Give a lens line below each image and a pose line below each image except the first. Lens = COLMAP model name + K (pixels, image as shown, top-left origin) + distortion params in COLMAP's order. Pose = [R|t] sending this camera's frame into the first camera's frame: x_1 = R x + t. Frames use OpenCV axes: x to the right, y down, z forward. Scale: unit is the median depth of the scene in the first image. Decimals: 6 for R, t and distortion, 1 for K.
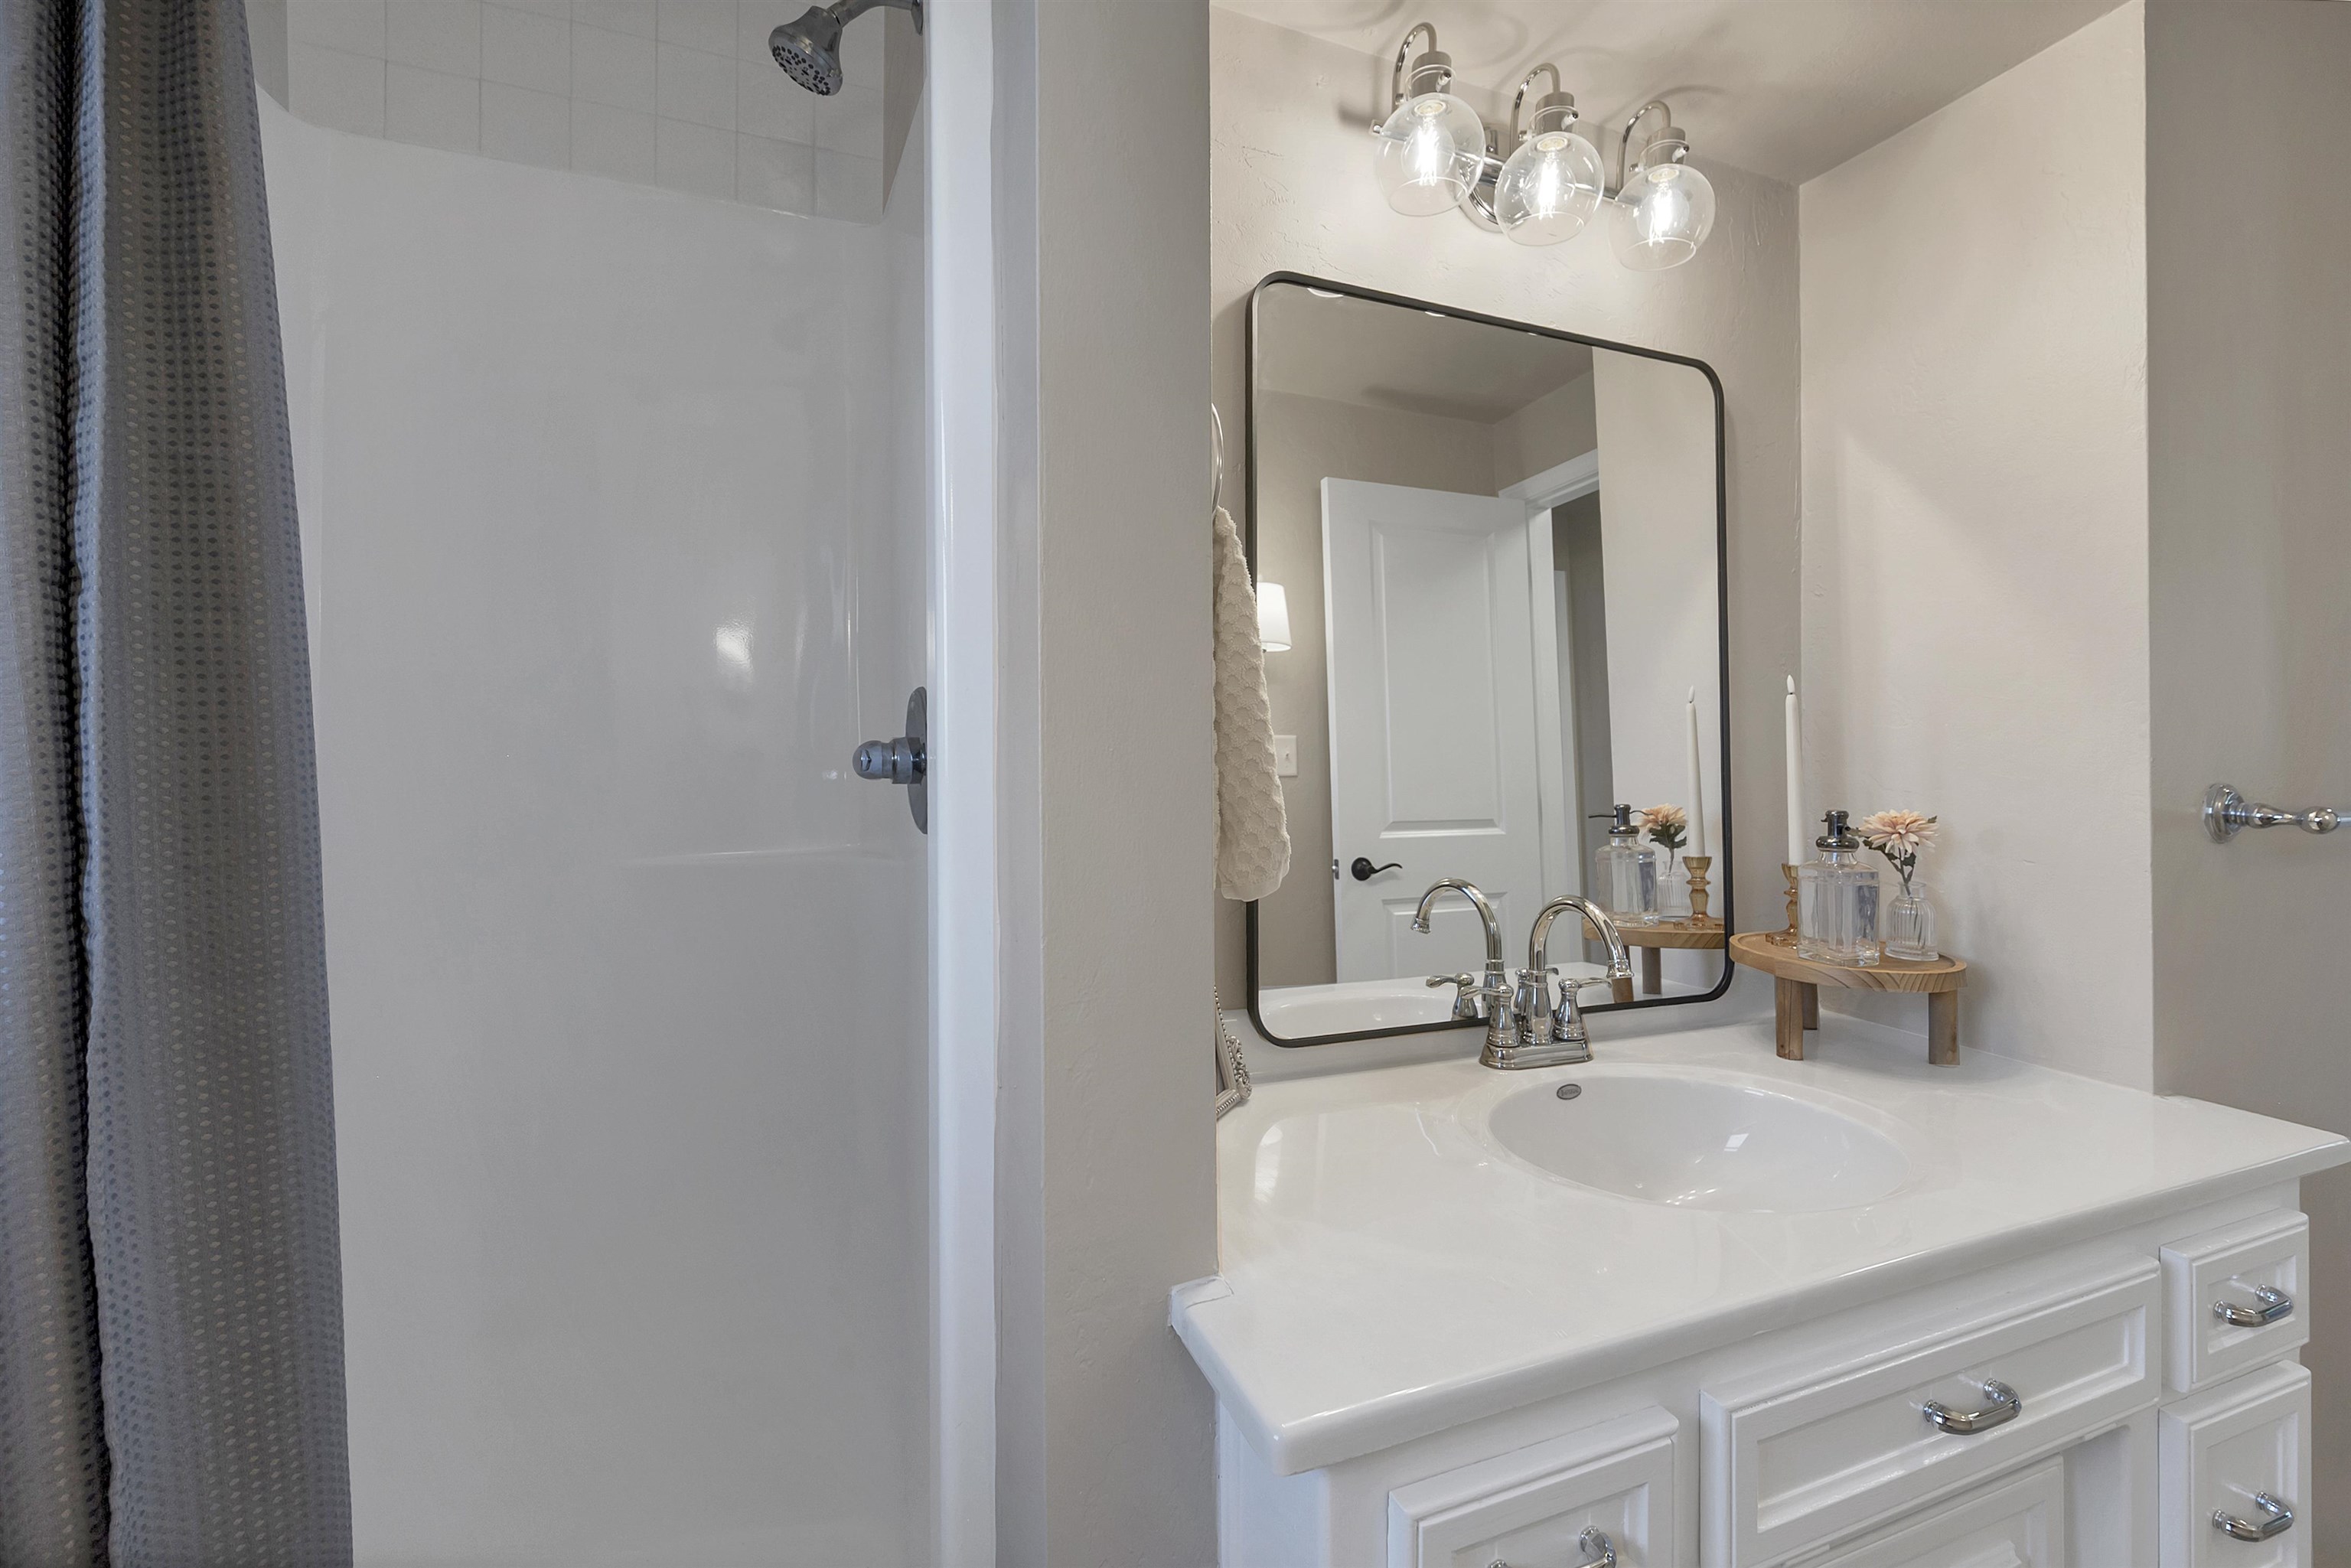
lens RADIAL K [[969.9, 0, 1176.1], [0, 969.9, 750.3], [0, 0, 1]] dist [-0.001373, -0.000277]
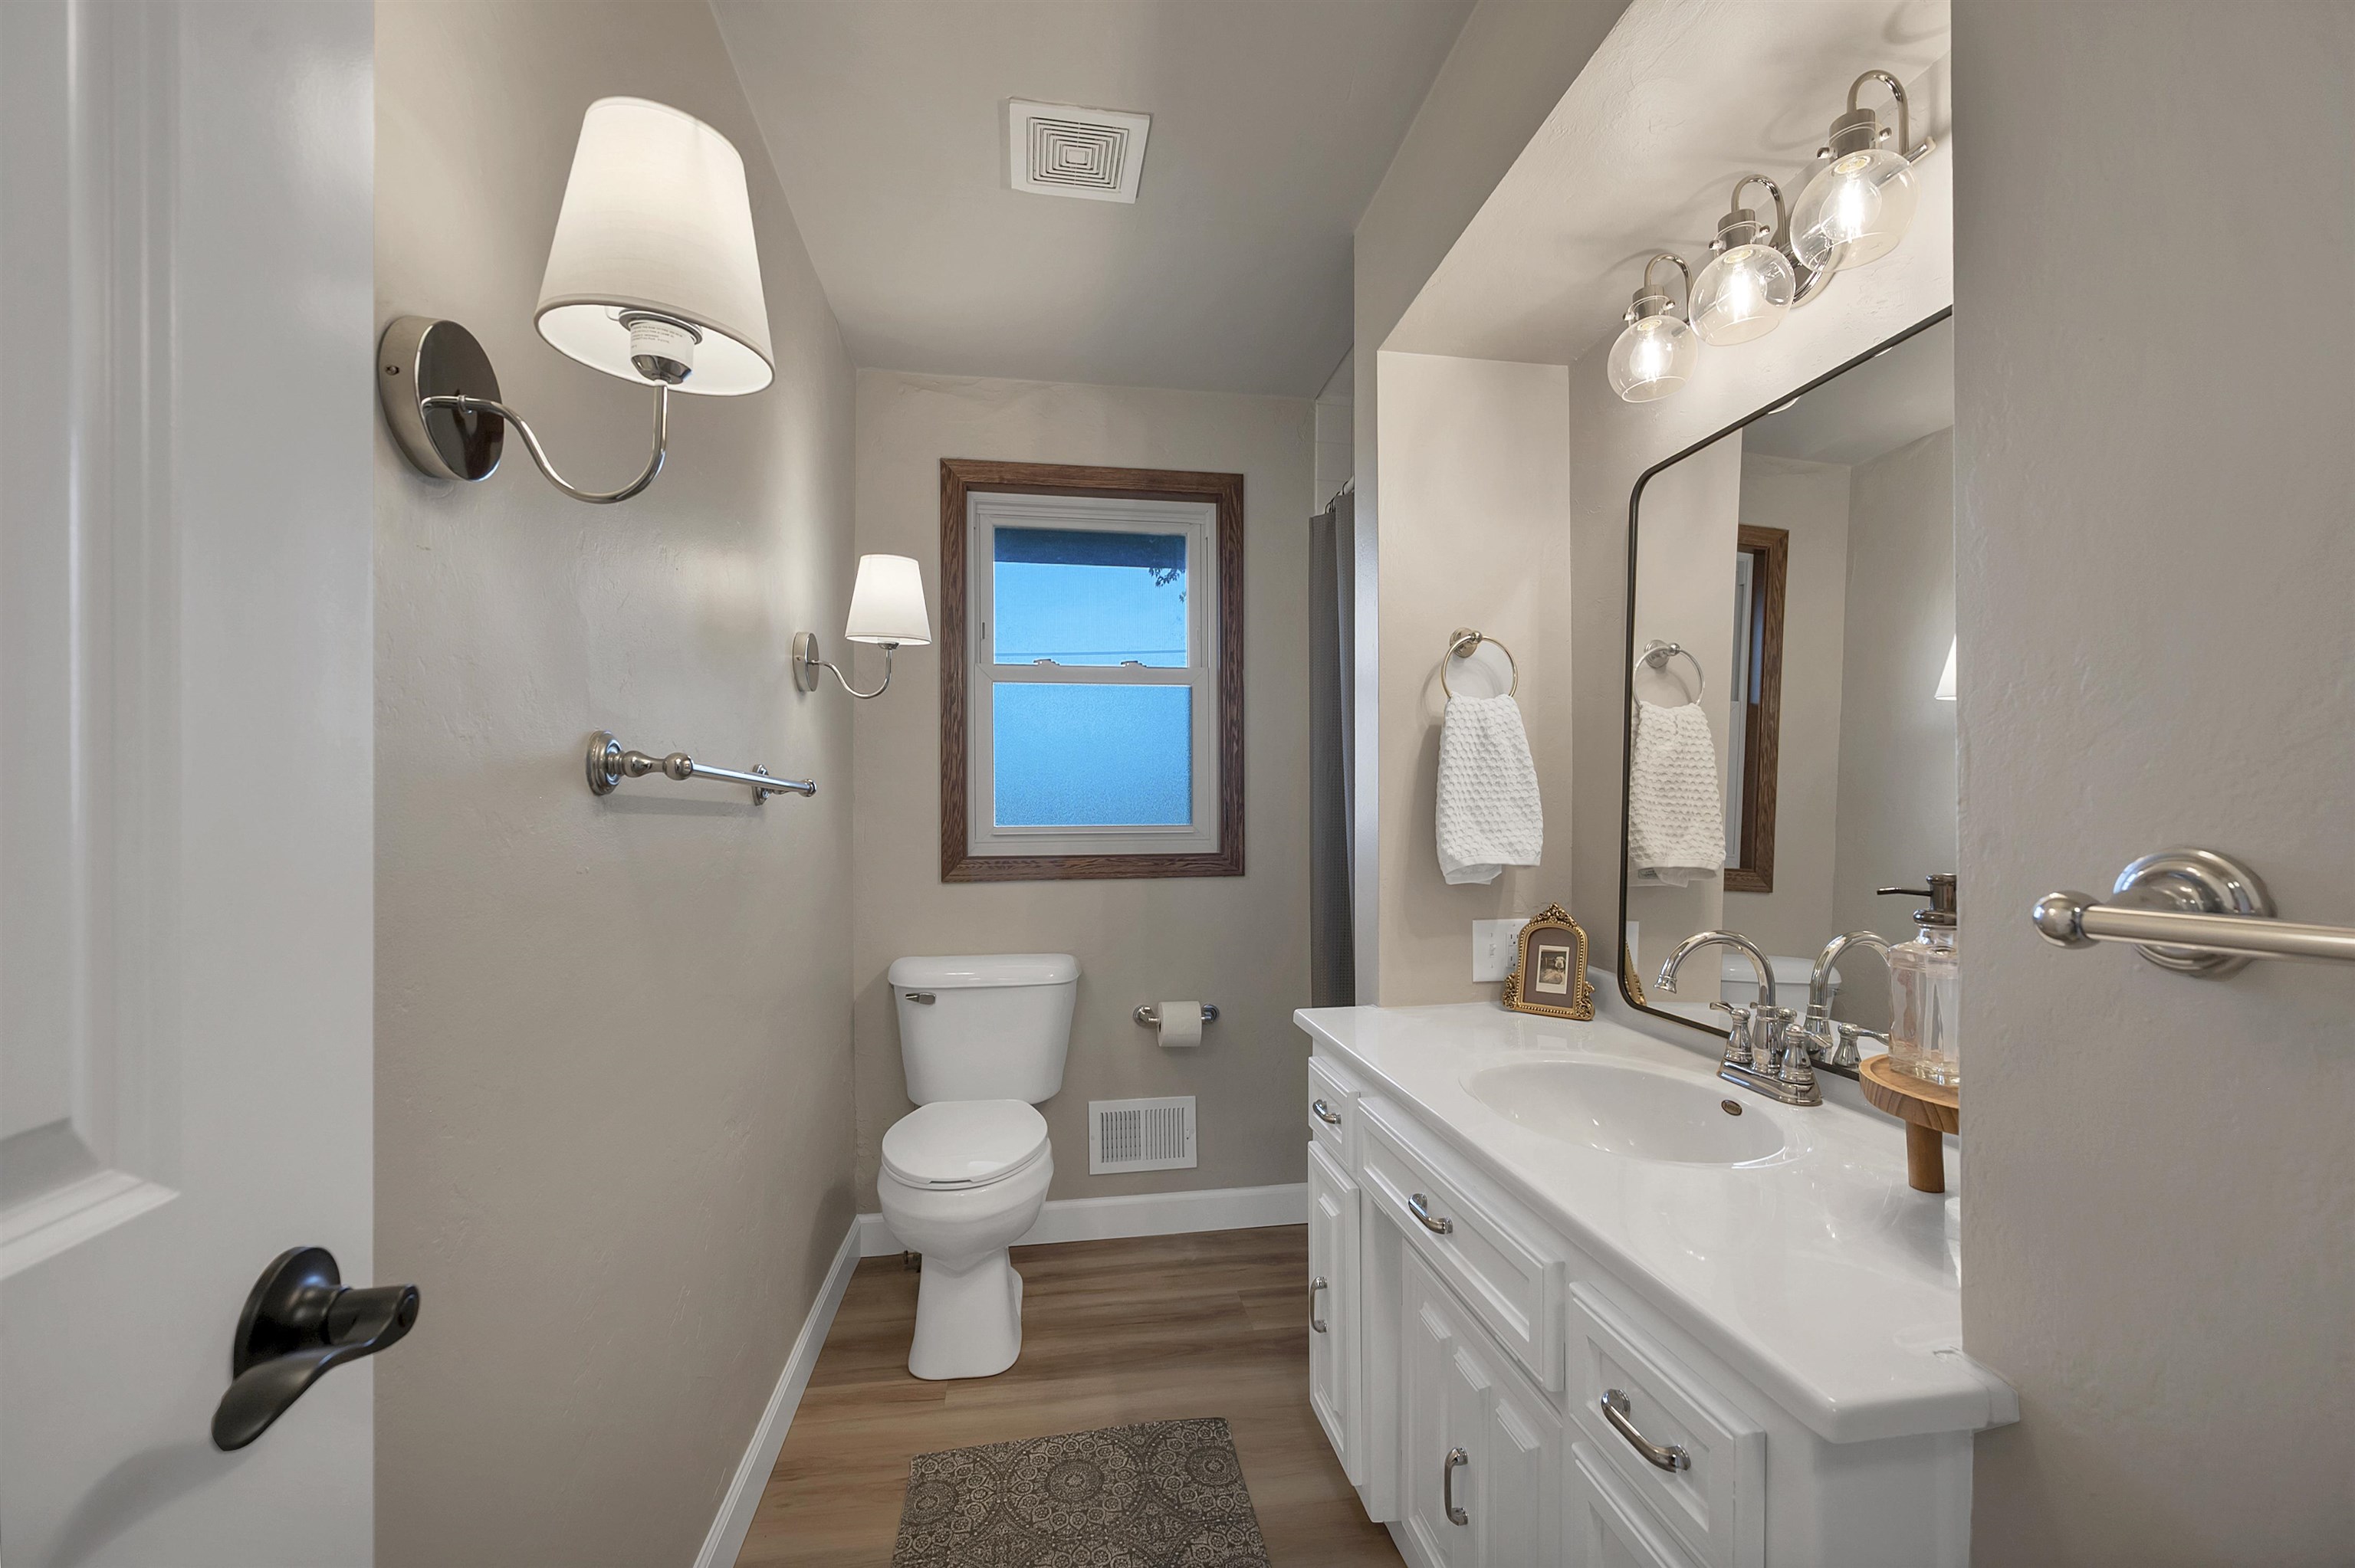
lens RADIAL K [[972.2, 0, 1176.5], [0, 972.2, 822.3], [0, 0, 1]] dist [0.001271, 0.000093]
pose [[-0.219879, 0.001005, -0.975527, 1.665986], [0.009922, 0.999950, -0.001206, 0.018557], [0.975477, -0.009944, -0.219878, 0.637016]]
